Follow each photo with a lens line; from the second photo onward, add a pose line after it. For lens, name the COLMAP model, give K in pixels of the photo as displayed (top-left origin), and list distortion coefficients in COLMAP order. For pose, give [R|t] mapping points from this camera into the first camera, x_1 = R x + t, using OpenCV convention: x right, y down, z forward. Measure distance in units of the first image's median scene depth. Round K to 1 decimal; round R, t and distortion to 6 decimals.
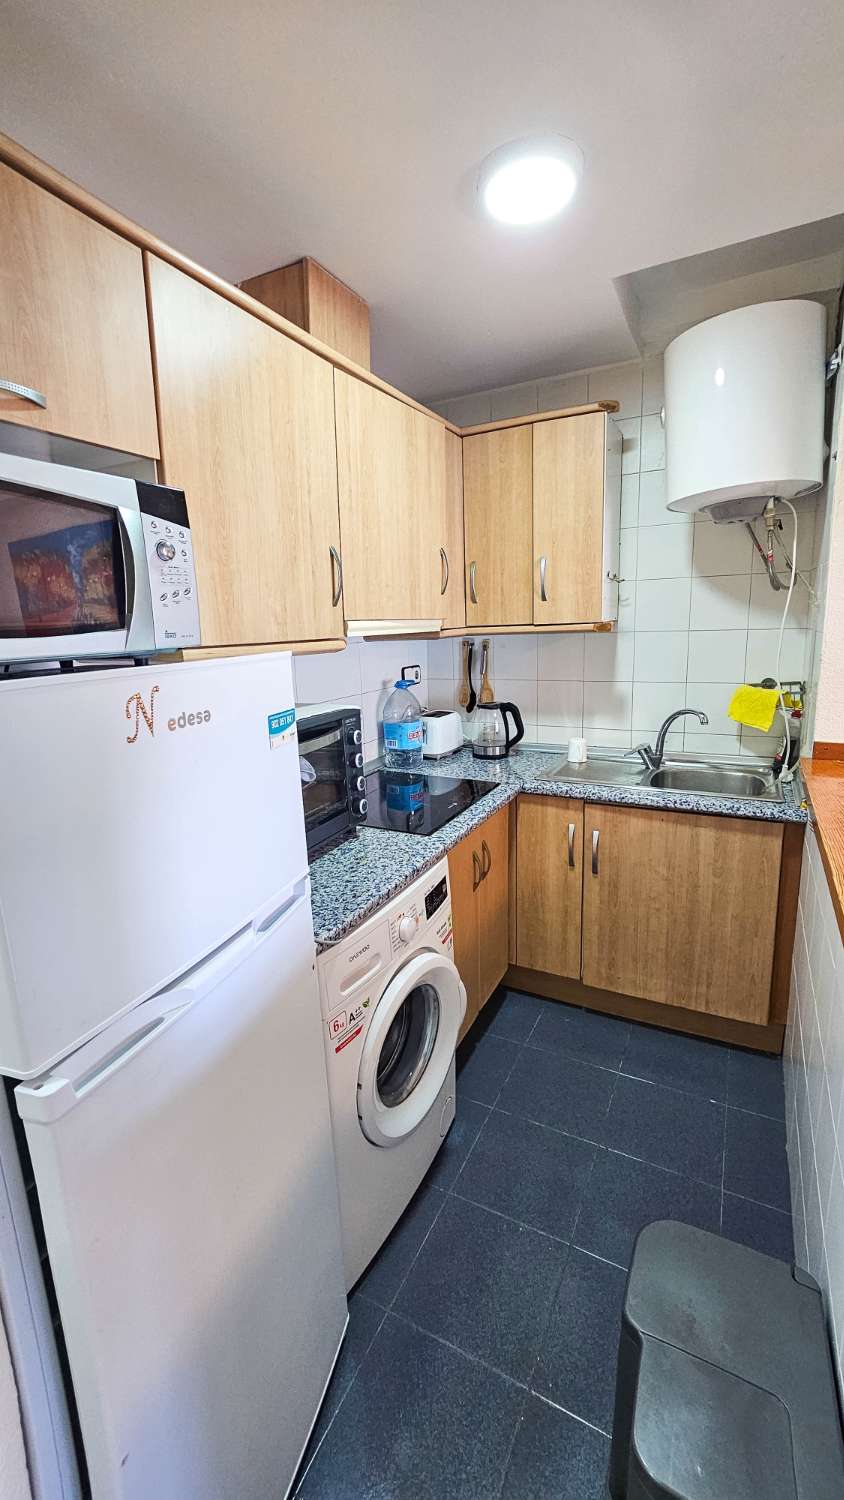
lens RADIAL K [[618.1, 0, 417.0], [0, 618.1, 740.4], [0, 0, 1]] dist [-0.012959, 0.005965]
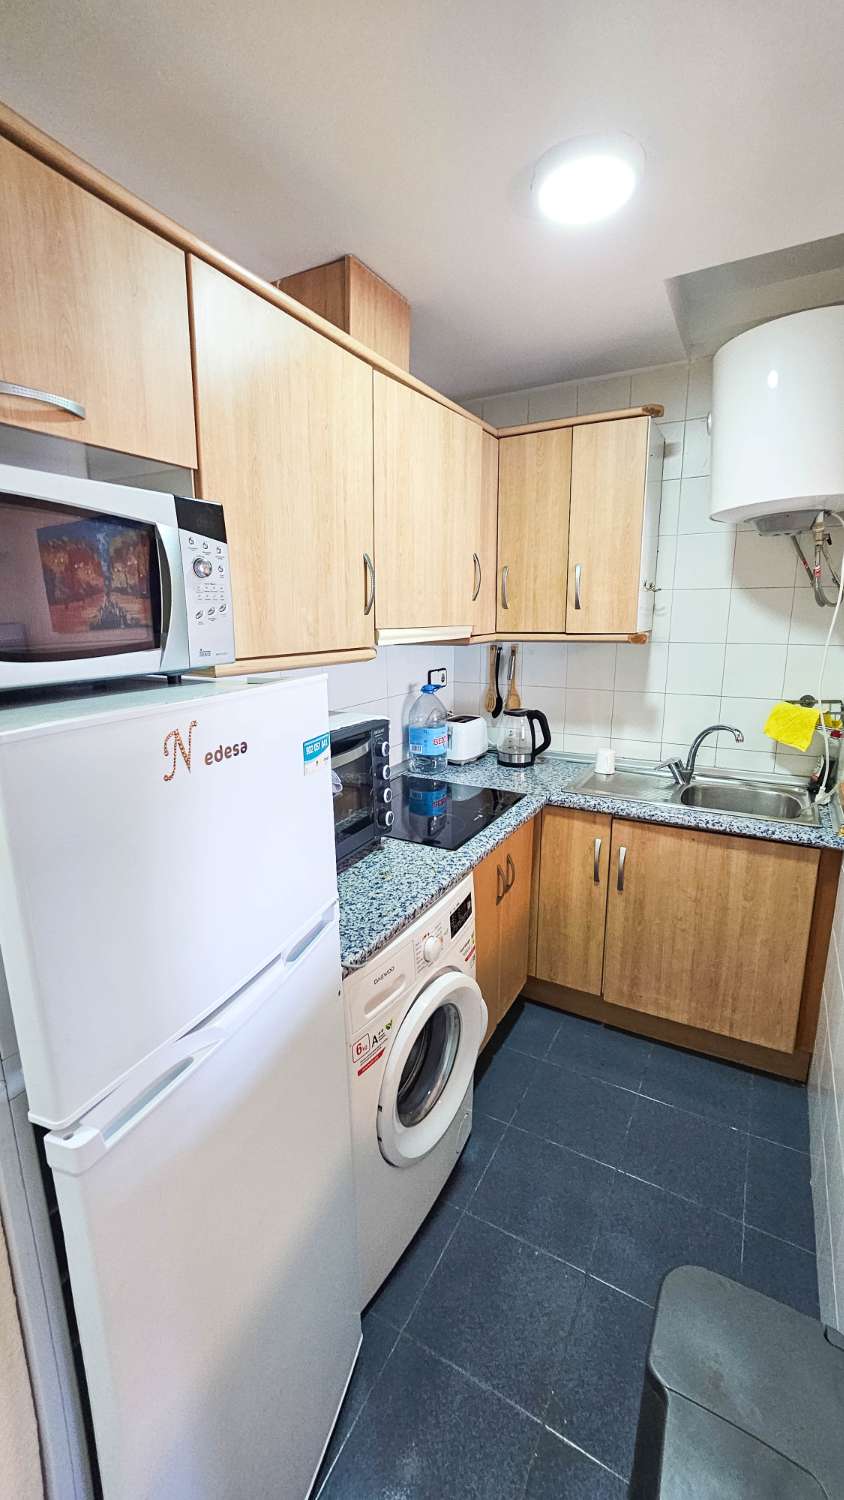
lens RADIAL K [[618.1, 0, 416.6], [0, 618.1, 740.3], [0, 0, 1]] dist [-0.012959, 0.005965]
pose [[0.999126, 0.031673, -0.027286, -0.020818], [-0.031223, 0.999372, 0.016765, -0.036856], [0.027800, -0.015899, 0.999487, 0.018593]]
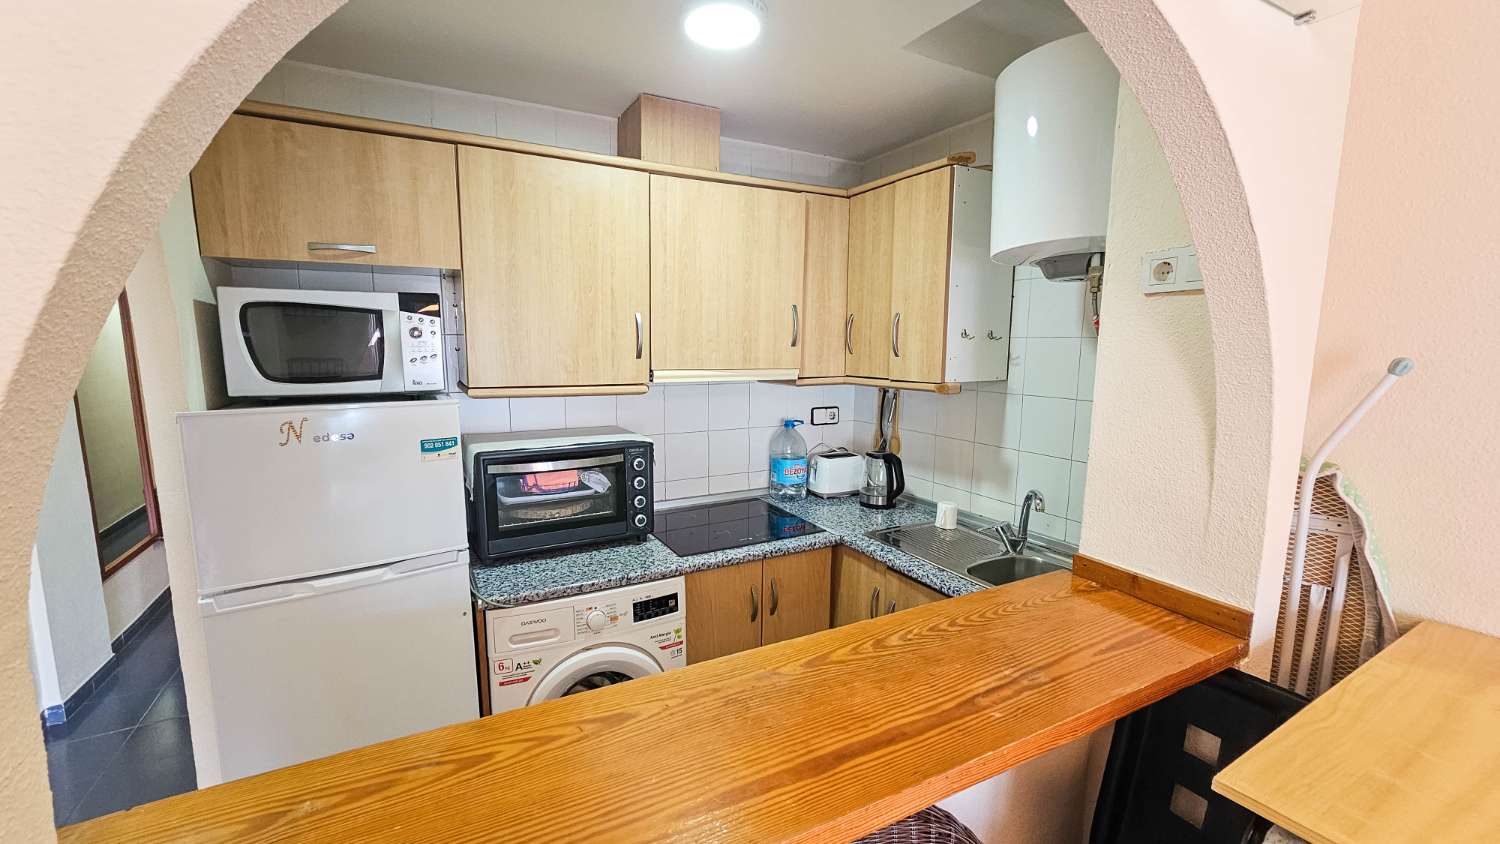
lens RADIAL K [[618.1, 0, 744.5], [0, 618.1, 429.5], [0, 0, 1]] dist [-0.012959, 0.005965]
pose [[0.829196, 0.117221, -0.546528, 0.749683], [-0.139359, 0.990241, 0.000953, -0.105064], [0.541307, 0.075373, 0.837440, 0.070255]]
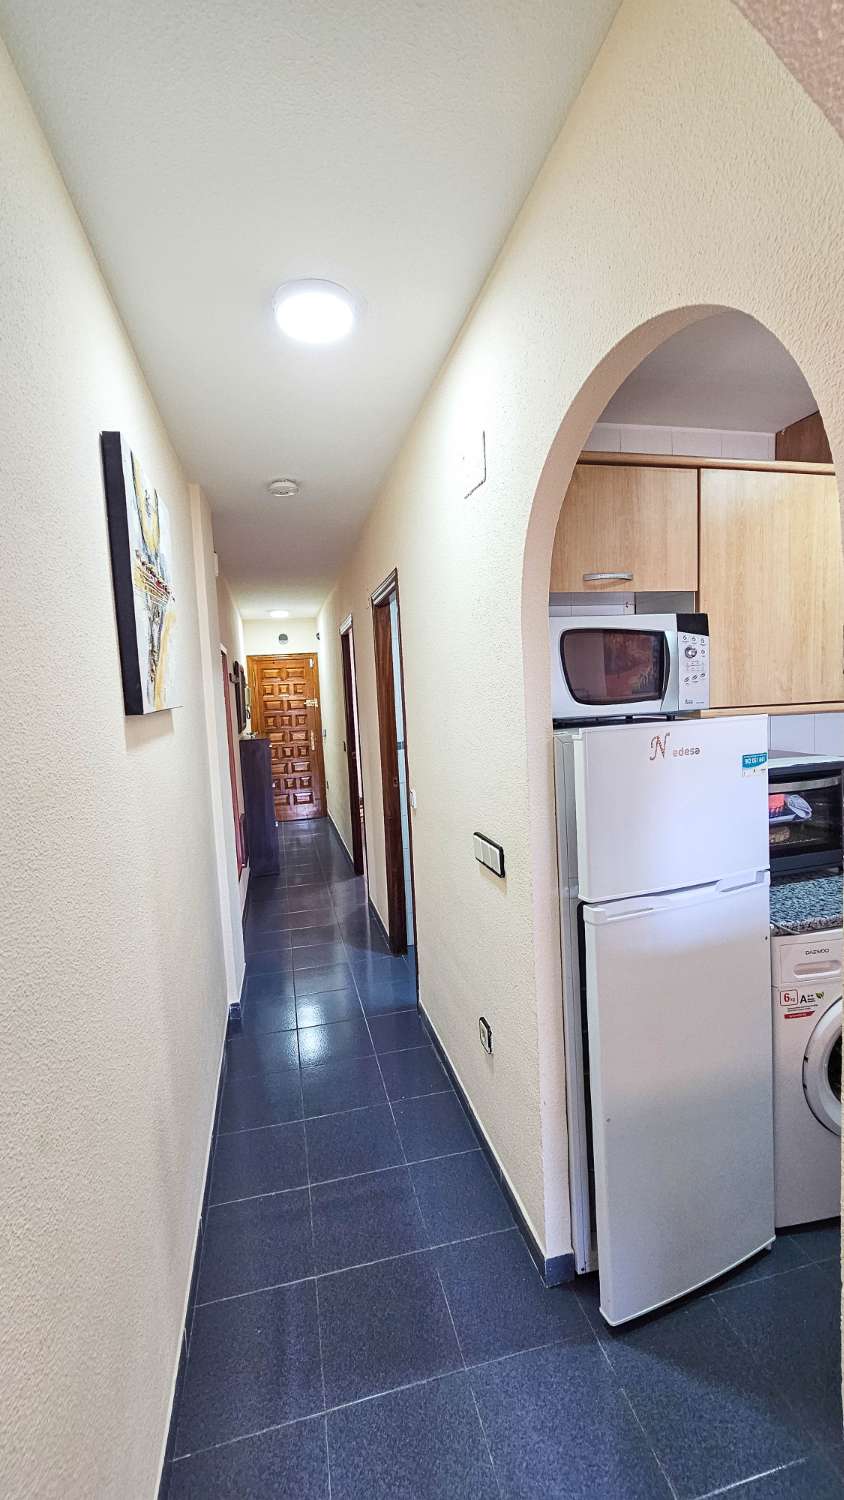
lens RADIAL K [[618.1, 0, 409.7], [0, 618.1, 741.4], [0, 0, 1]] dist [-0.012959, 0.005965]
pose [[0.647897, 0.062922, -0.759124, 0.226224], [-0.118440, 0.992783, -0.018797, 0.031292], [0.752463, 0.102089, 0.650674, -0.374916]]
